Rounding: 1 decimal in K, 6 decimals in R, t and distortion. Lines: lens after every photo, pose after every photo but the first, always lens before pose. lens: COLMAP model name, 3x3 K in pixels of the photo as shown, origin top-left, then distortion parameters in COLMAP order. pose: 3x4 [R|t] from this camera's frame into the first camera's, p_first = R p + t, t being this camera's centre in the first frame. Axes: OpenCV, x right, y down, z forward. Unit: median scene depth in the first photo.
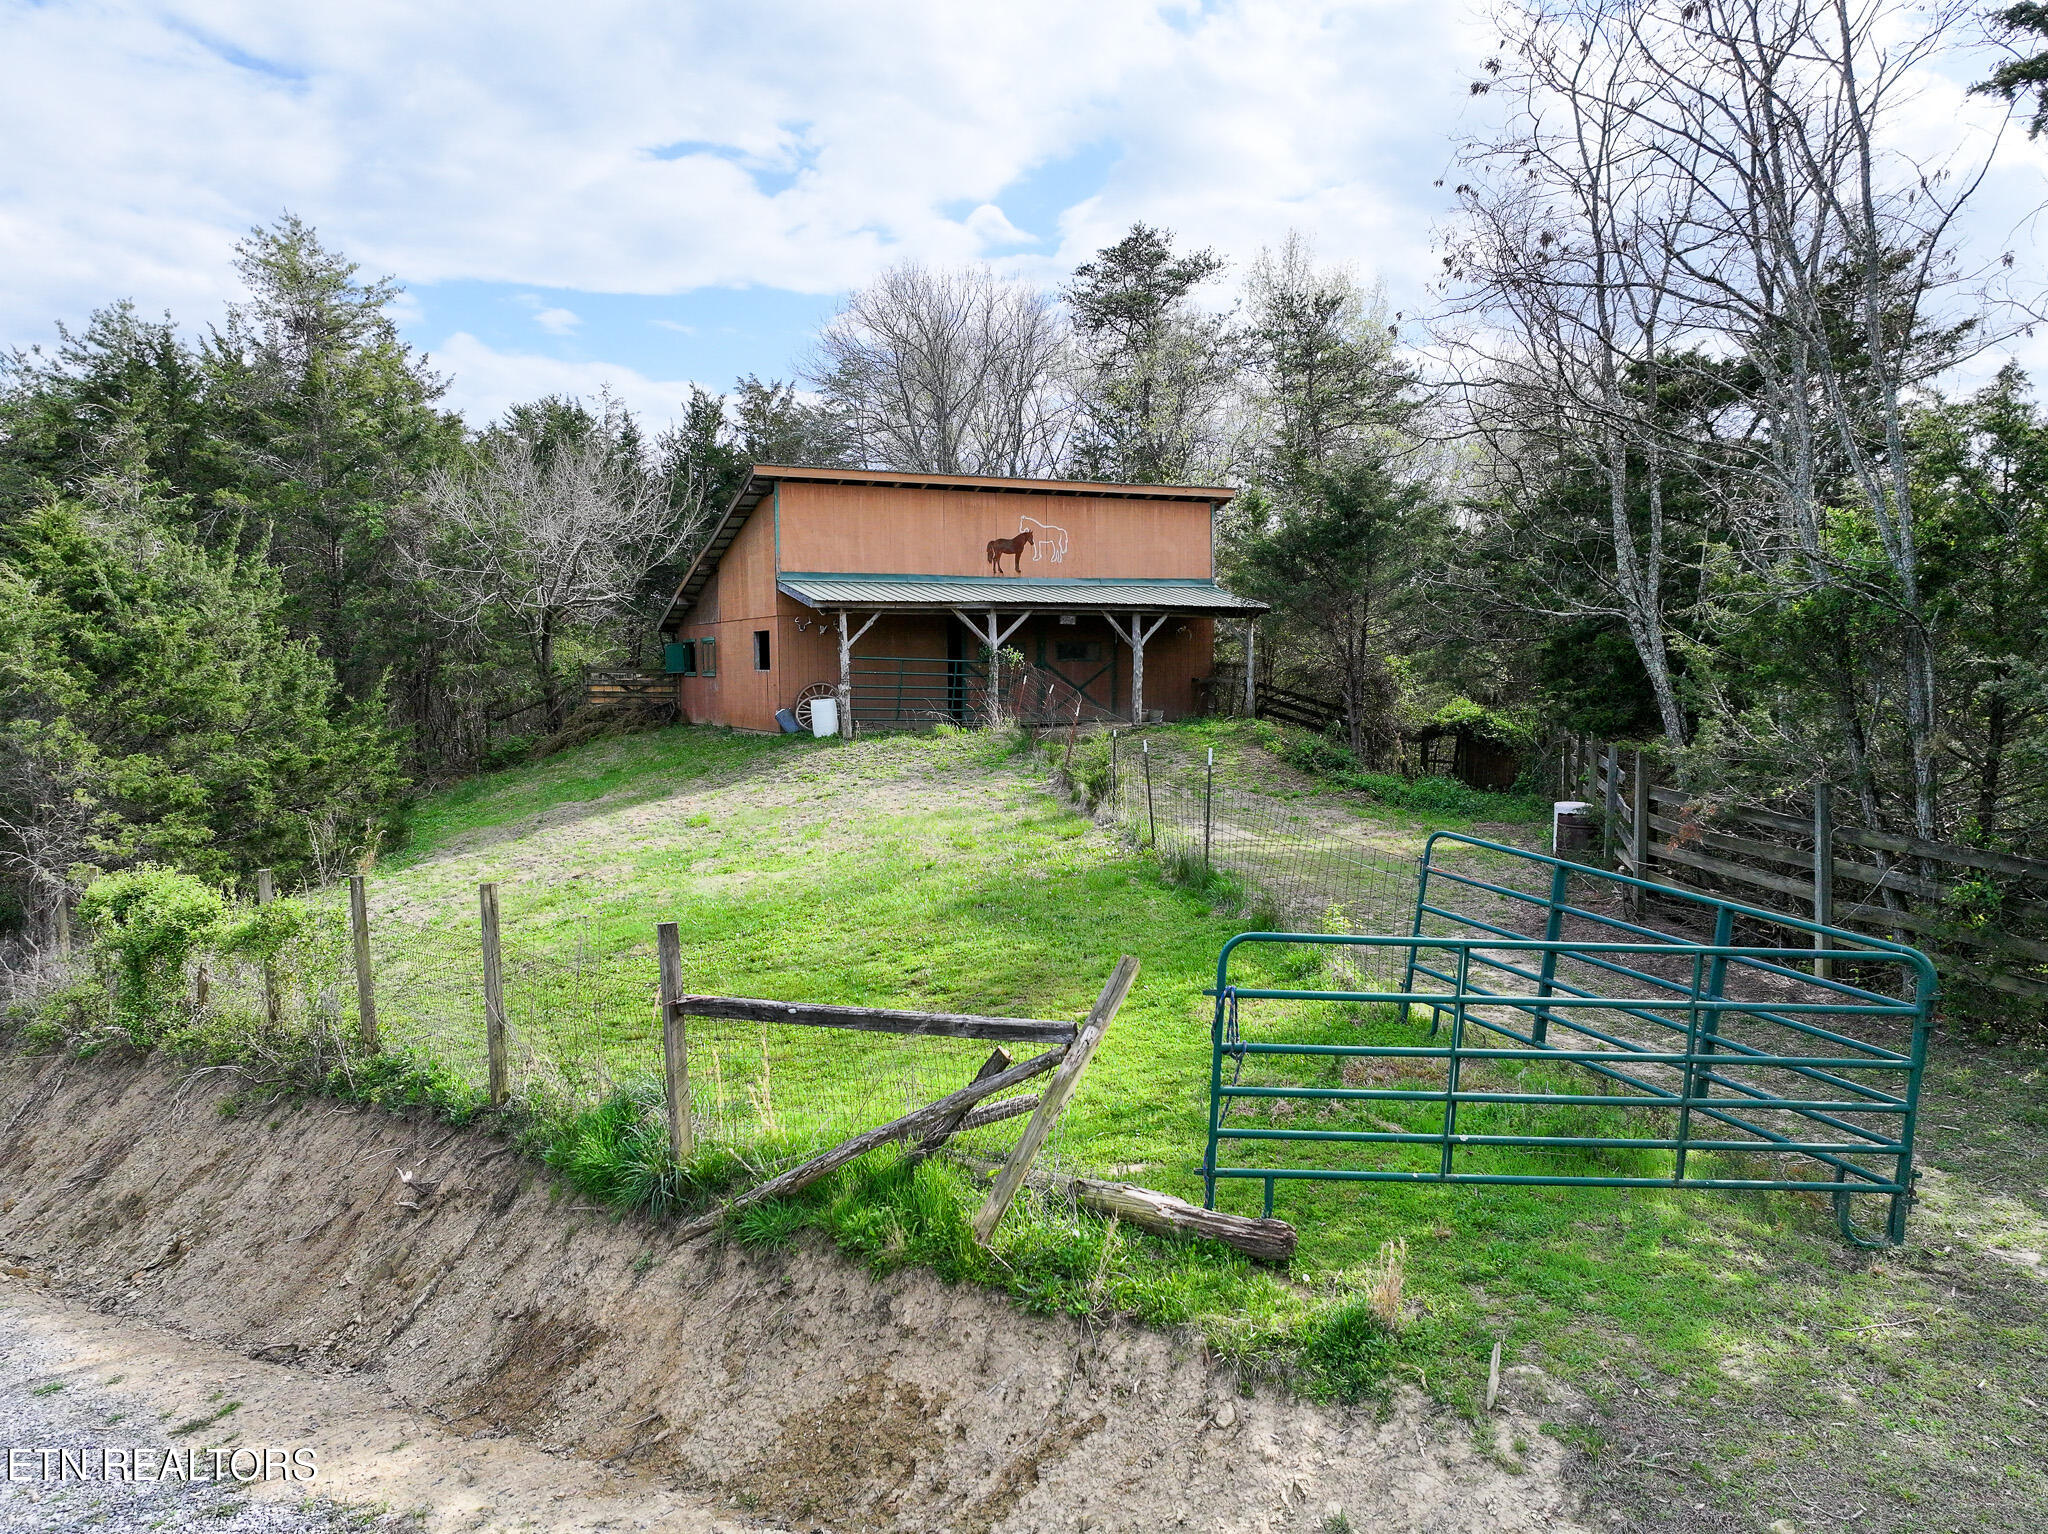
lens RADIAL K [[1446.3, 0, 1024.0], [0, 1446.3, 767.0], [0, 0, 1]] dist [0.005888, 0.007466]
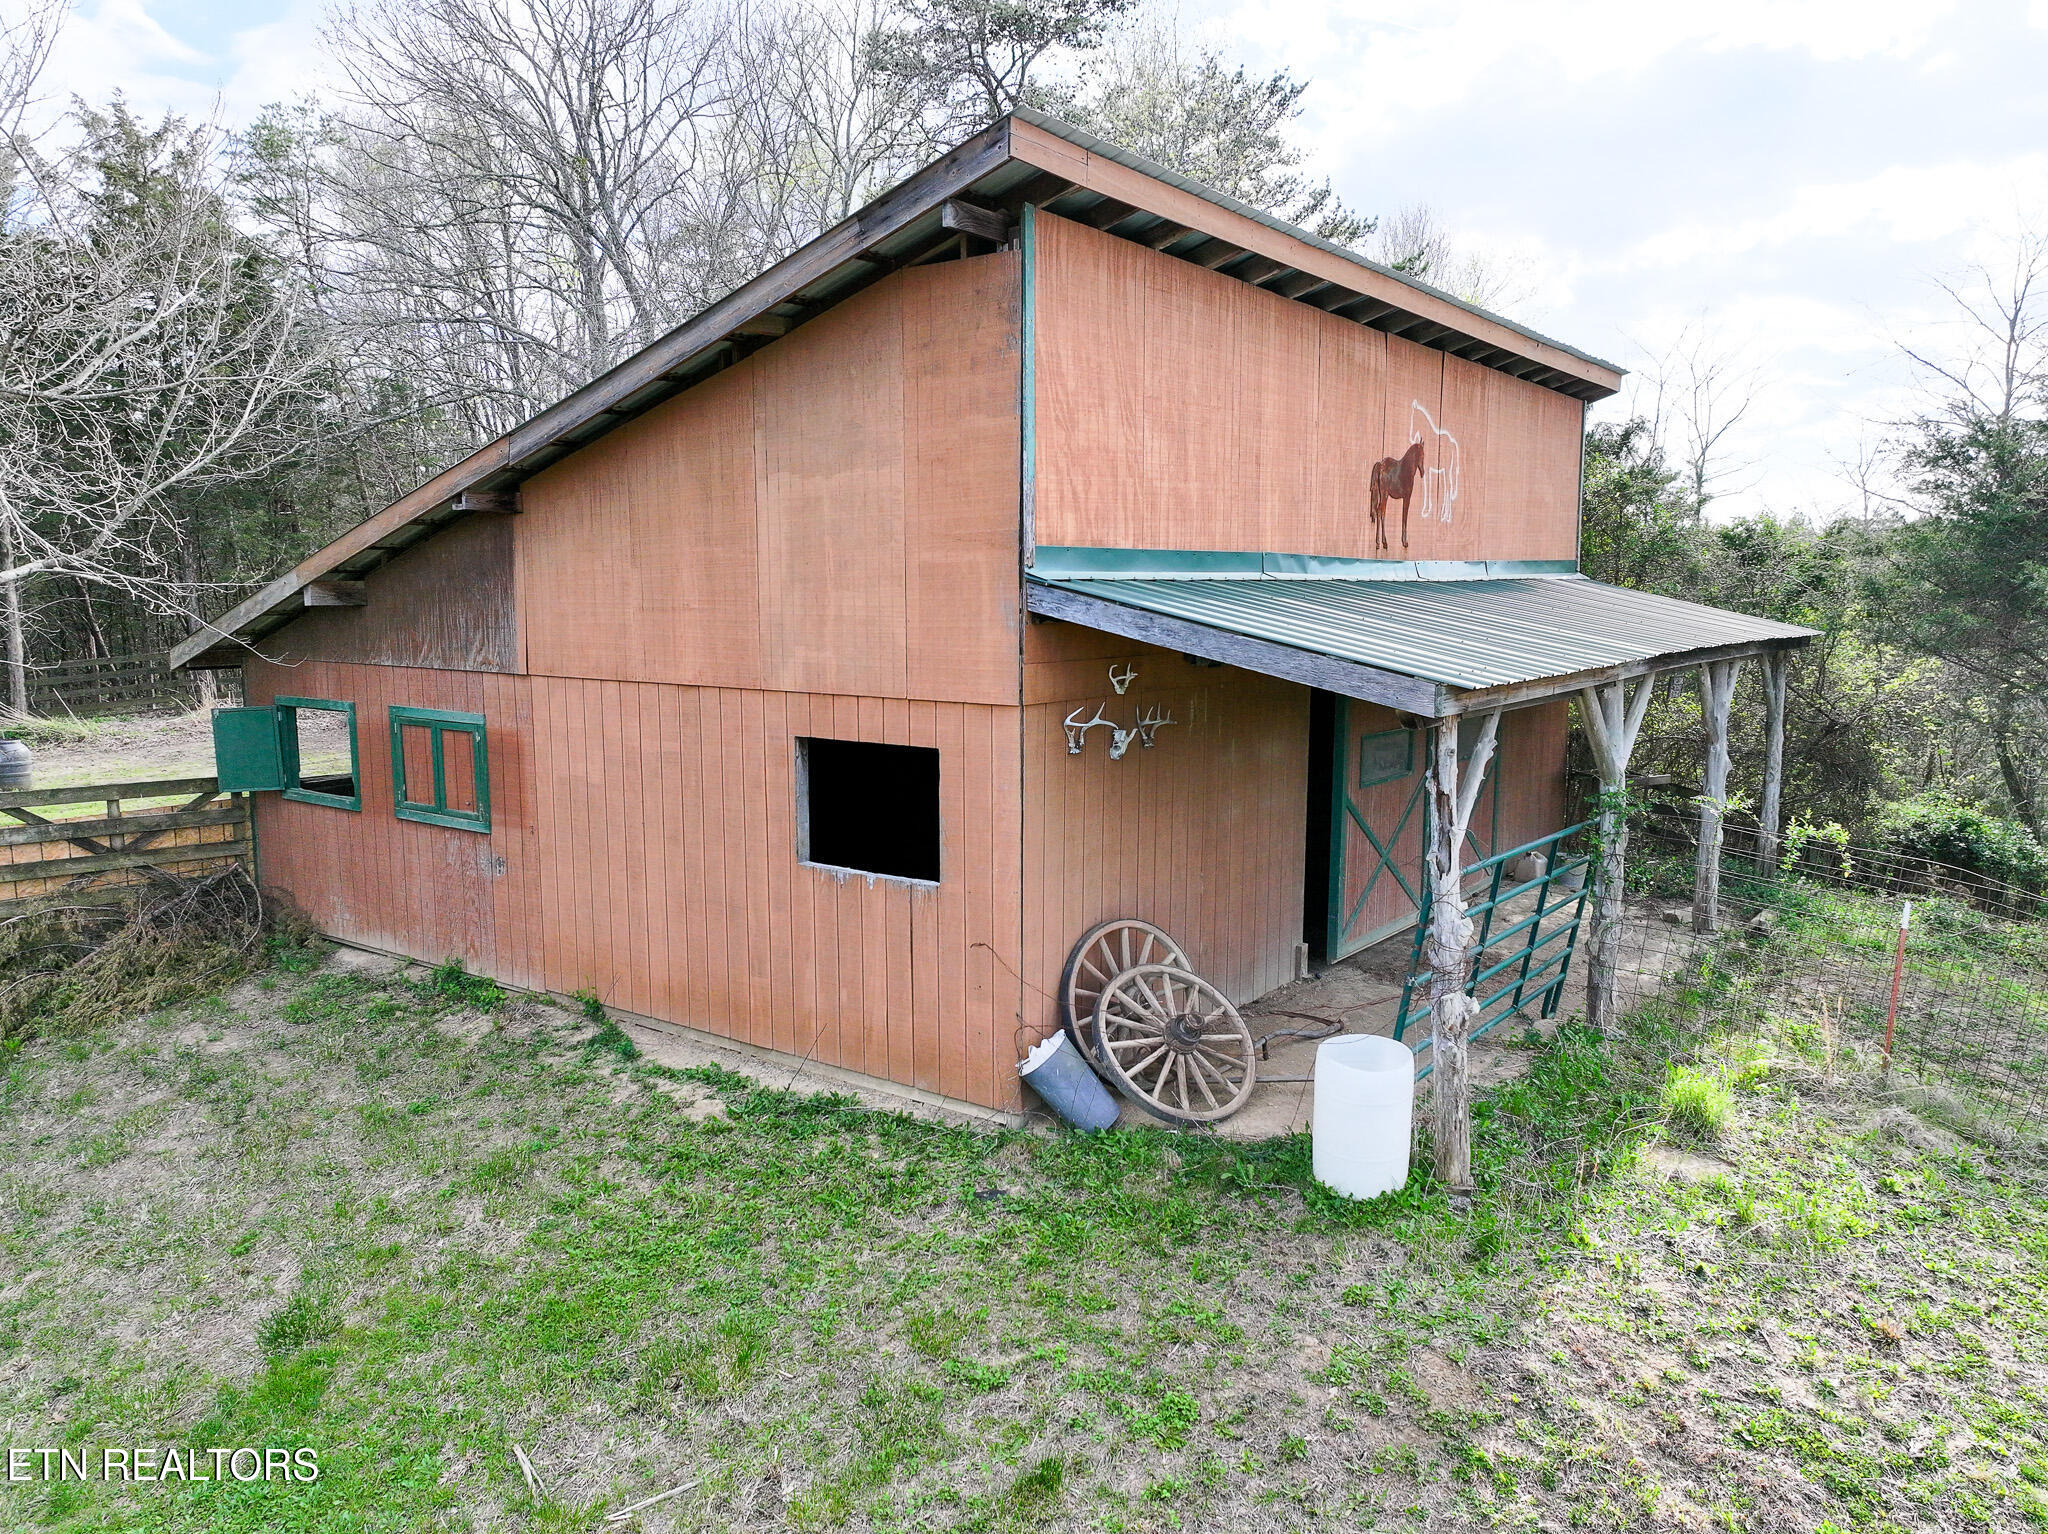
lens RADIAL K [[1446.3, 0, 1024.0], [0, 1446.3, 767.0], [0, 0, 1]] dist [0.005888, 0.007466]
pose [[0.884834, -0.047366, 0.463492, -0.276109], [0.022597, 0.998011, 0.058852, -0.100976], [-0.465358, -0.041601, 0.884144, 0.701272]]
